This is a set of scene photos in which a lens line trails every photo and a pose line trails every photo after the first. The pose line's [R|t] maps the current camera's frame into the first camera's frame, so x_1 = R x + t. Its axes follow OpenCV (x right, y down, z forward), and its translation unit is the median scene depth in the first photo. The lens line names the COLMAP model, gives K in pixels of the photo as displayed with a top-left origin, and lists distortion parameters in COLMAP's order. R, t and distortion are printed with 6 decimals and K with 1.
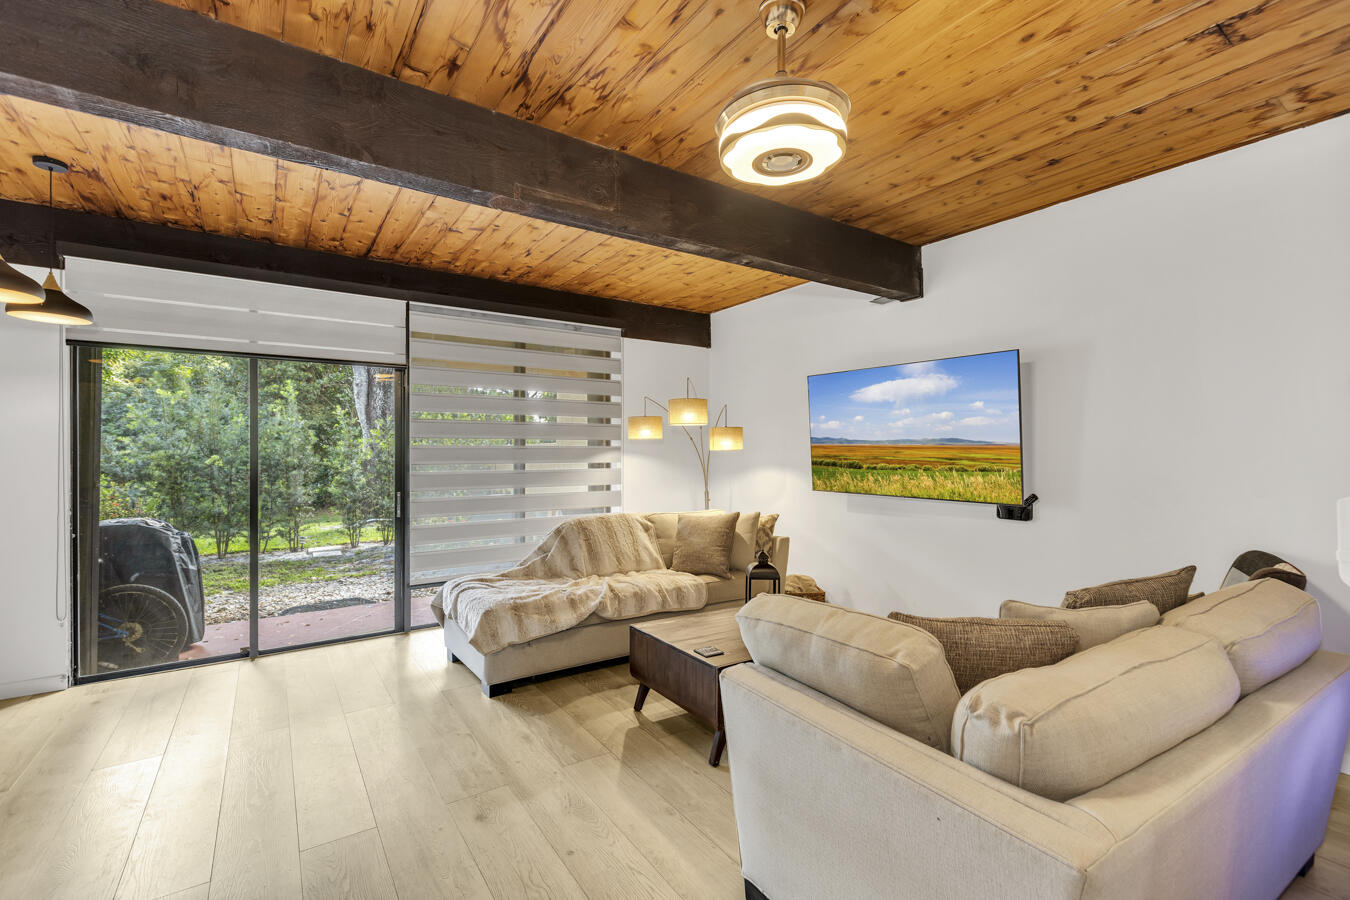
lens RADIAL K [[588.4, 0, 669.8], [0, 588.4, 461.5], [0, 0, 1]] dist [-0.000177, -0.000031]
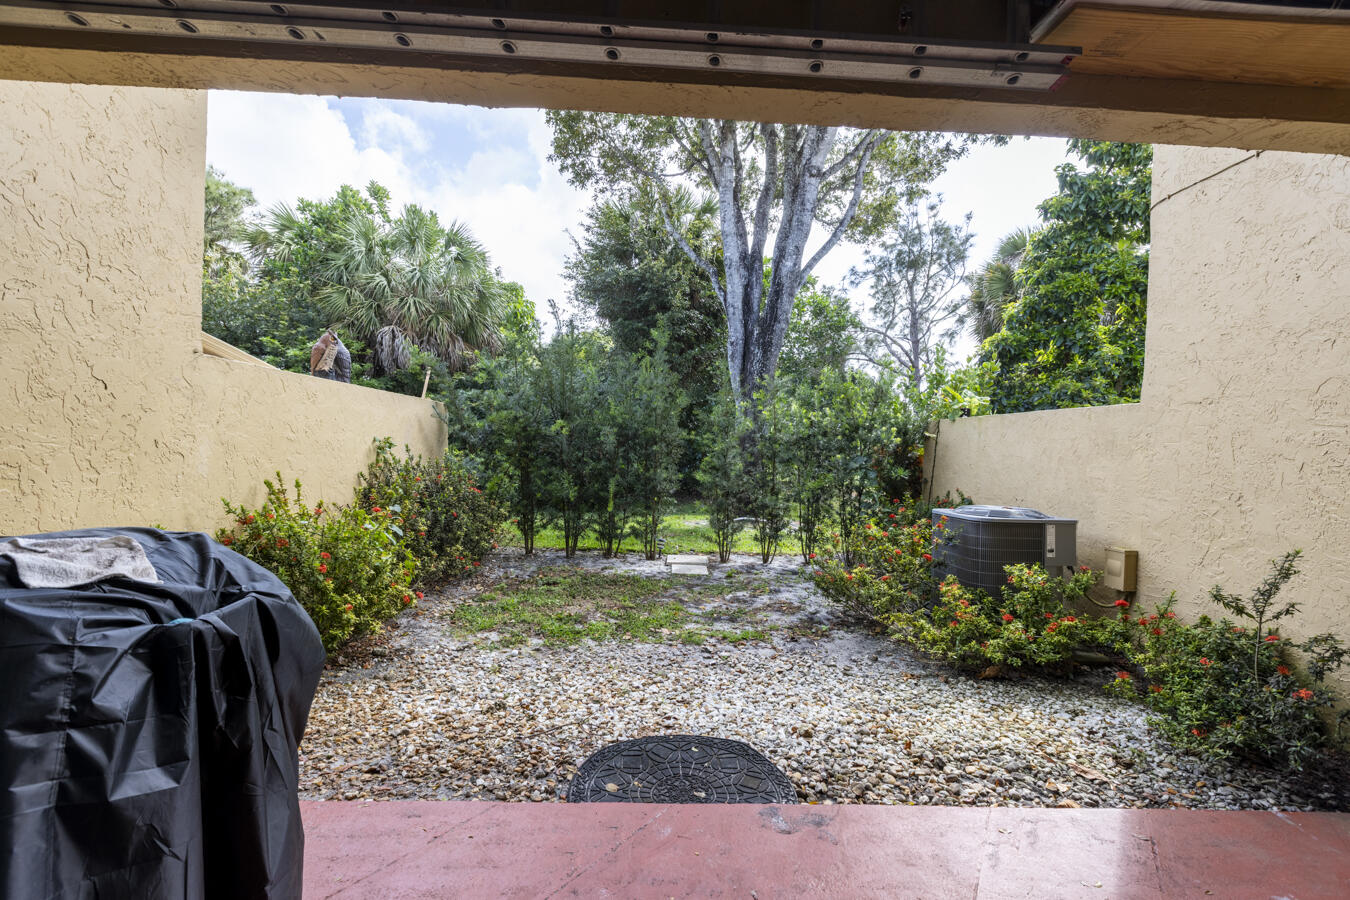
lens RADIAL K [[594.2, 0, 675.0], [0, 594.2, 450.0], [0, 0, 1]] dist [-0.001826, -0.000680]
pose [[0.846808, 0.043244, -0.530138, -0.231665], [-0.045176, 0.998936, 0.009324, 0.012274], [0.529977, 0.016054, 0.847860, 0.395200]]
